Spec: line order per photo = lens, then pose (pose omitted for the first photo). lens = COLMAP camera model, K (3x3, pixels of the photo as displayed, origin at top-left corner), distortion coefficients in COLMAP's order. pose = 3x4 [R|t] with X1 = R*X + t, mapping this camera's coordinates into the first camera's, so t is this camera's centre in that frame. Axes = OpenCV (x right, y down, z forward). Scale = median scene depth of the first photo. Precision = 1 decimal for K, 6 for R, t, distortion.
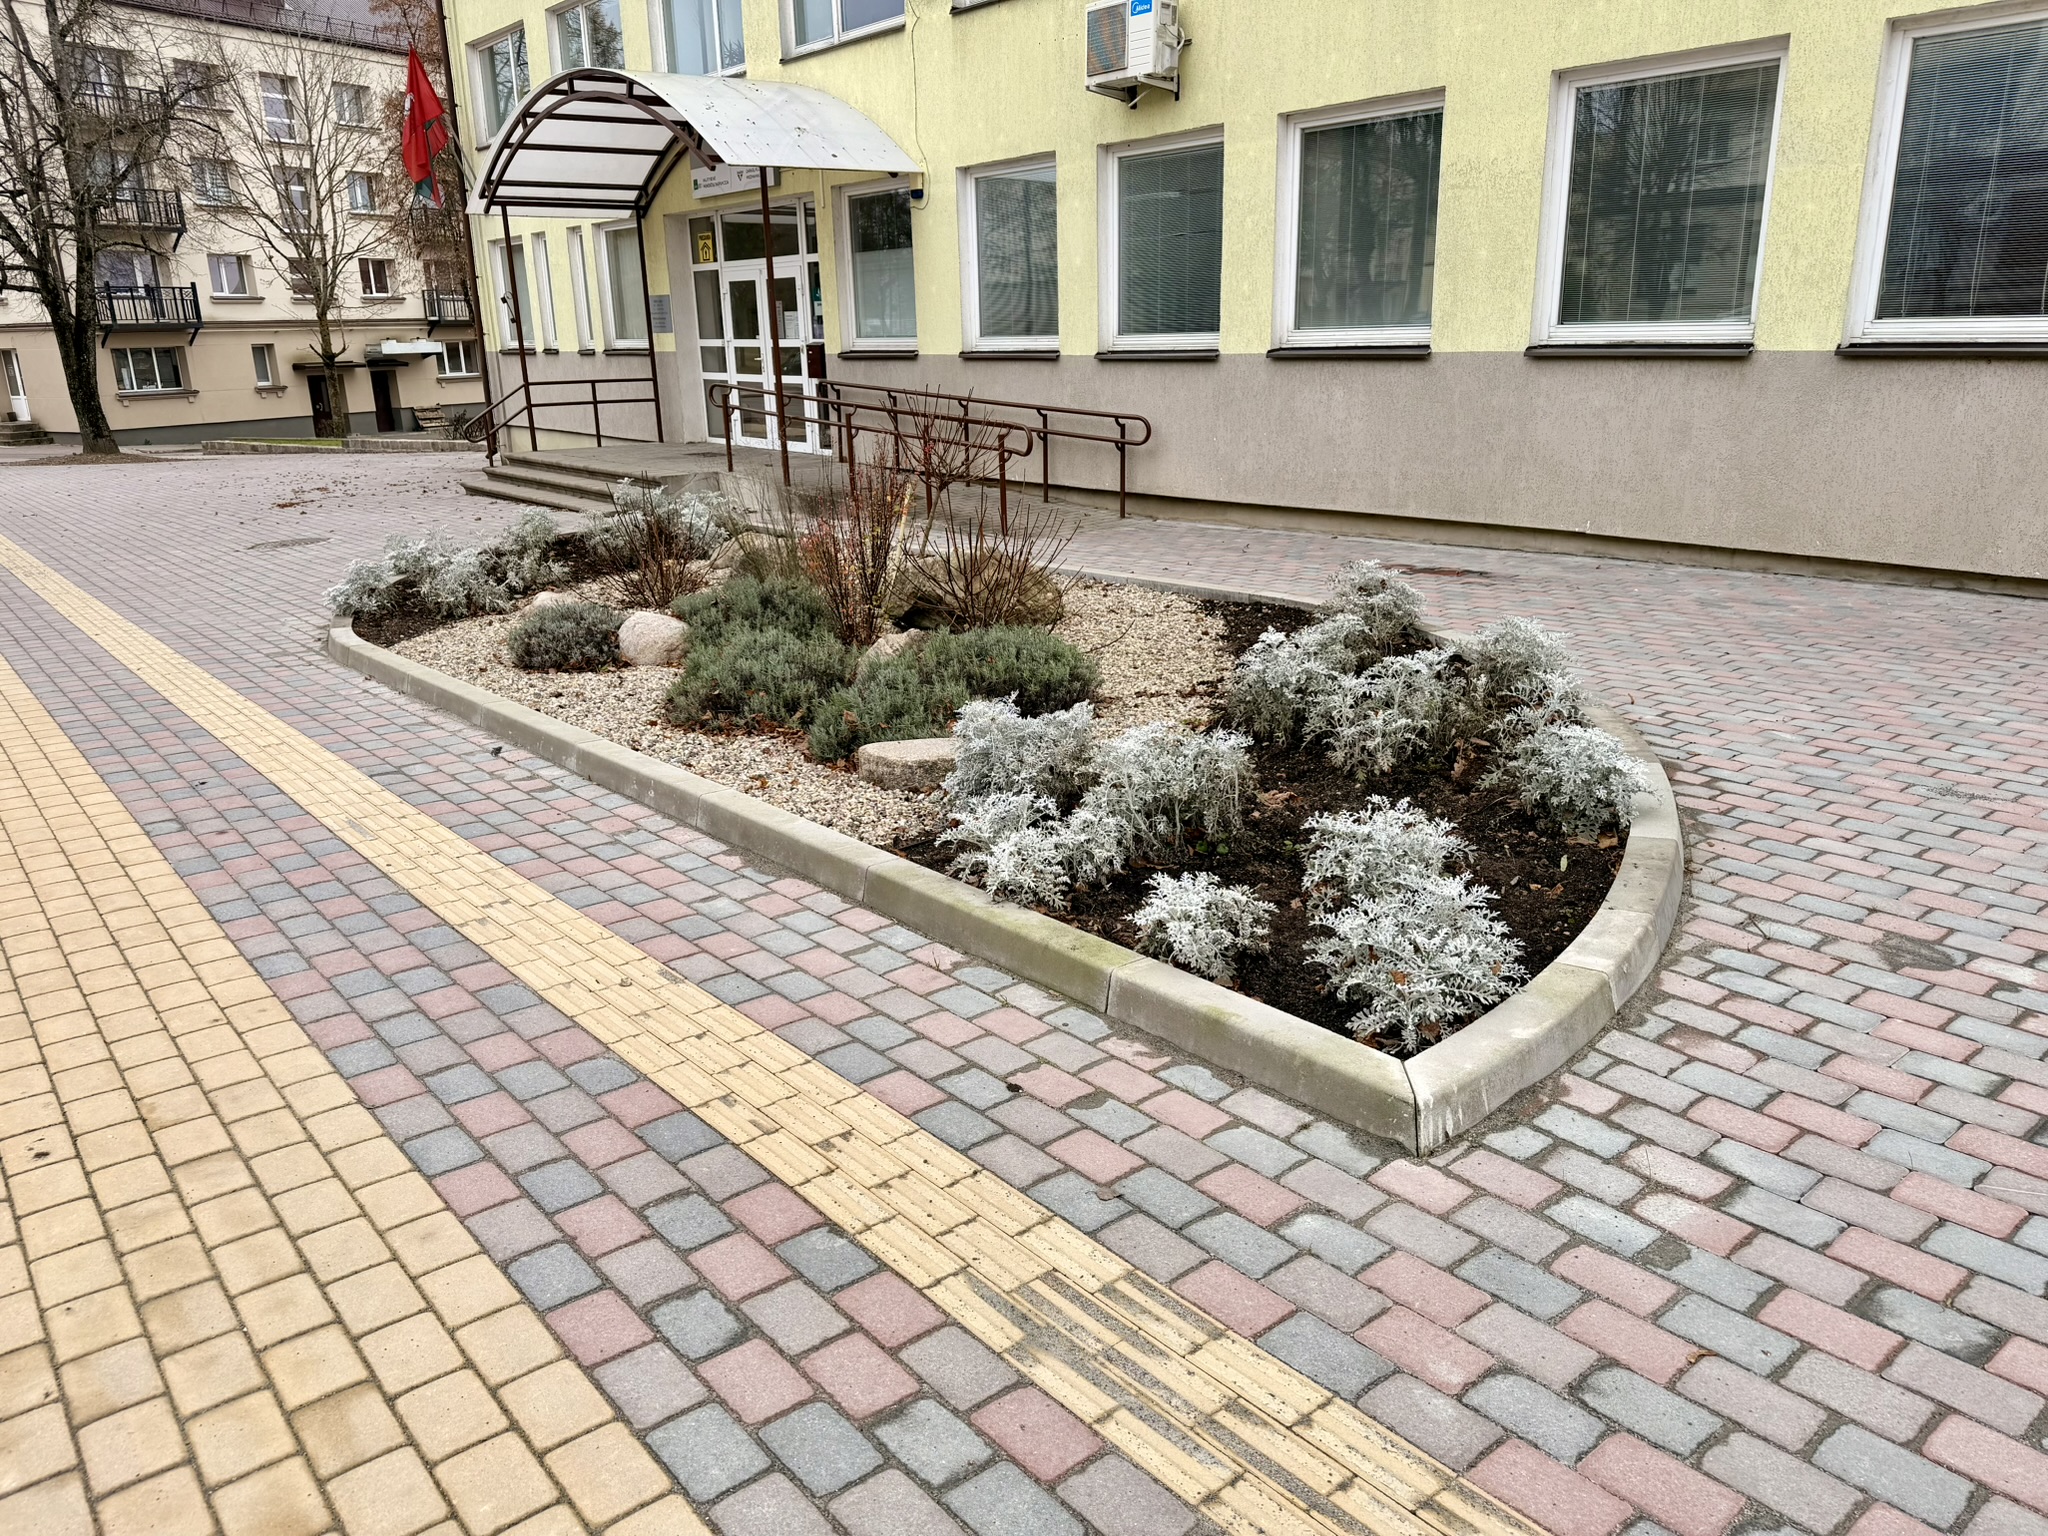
lens RADIAL K [[1461.0, 0, 1019.5], [0, 1461.0, 755.3], [0, 0, 1]] dist [0.113025, -0.180035]
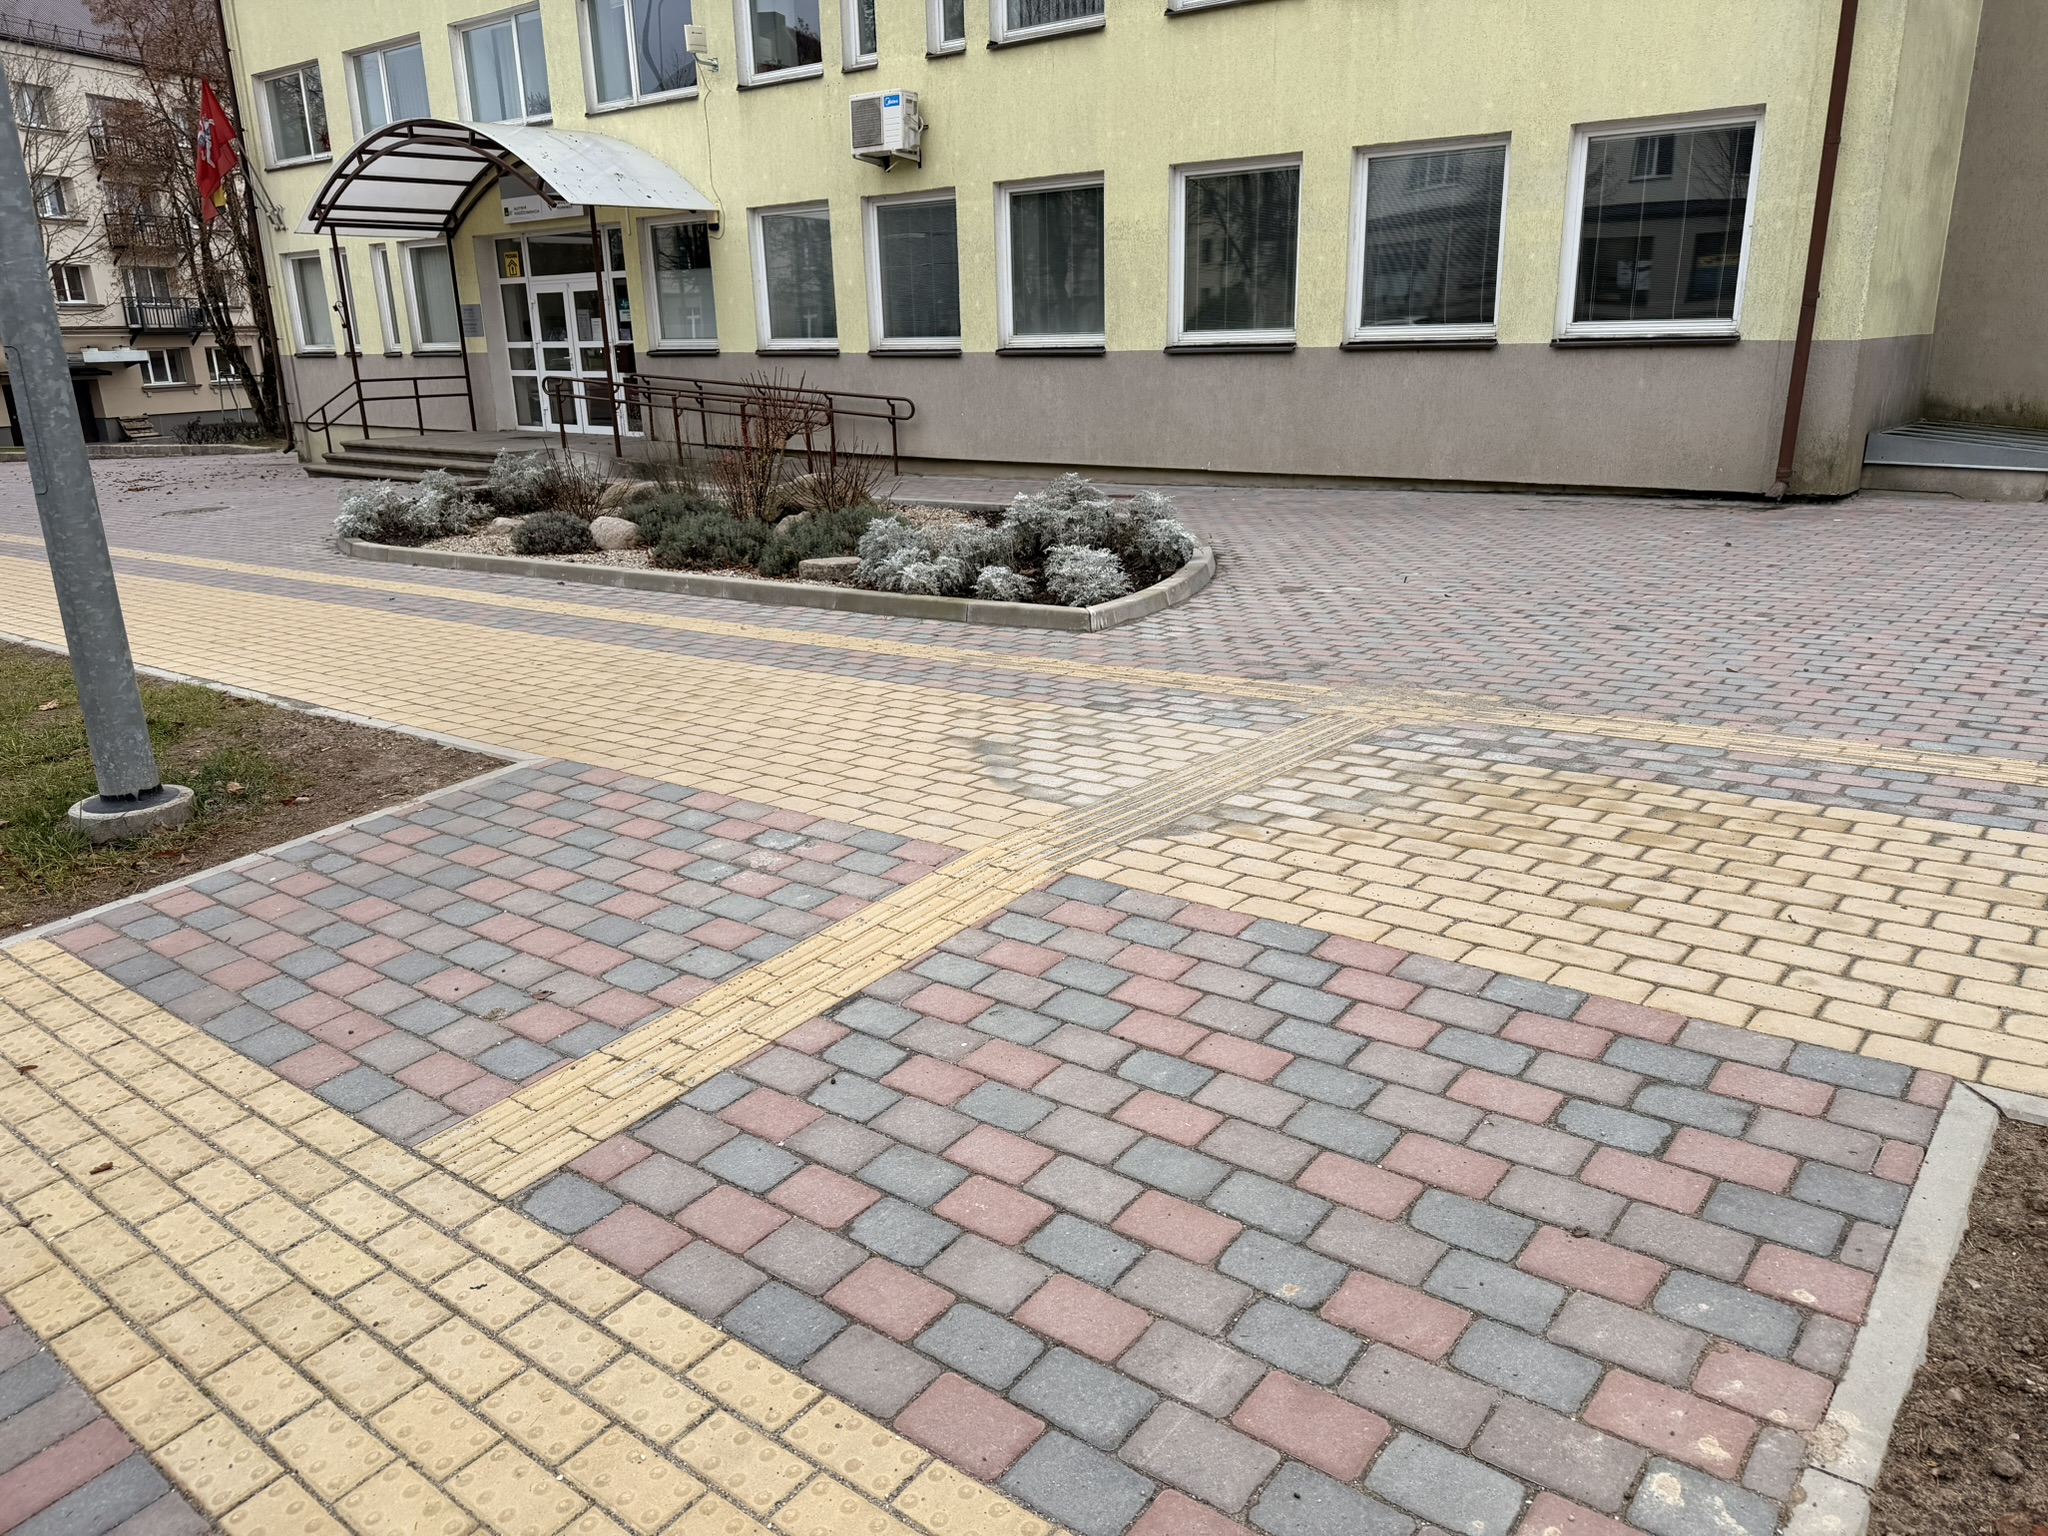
lens RADIAL K [[1427.1, 0, 1048.6], [0, 1427.1, 769.4], [0, 0, 1]] dist [0.092479, -0.111864]
pose [[0.978192, -0.057628, 0.199550, -0.060963], [0.056159, 0.998337, 0.013017, 0.084585], [-0.199968, -0.001526, 0.979801, -0.271493]]
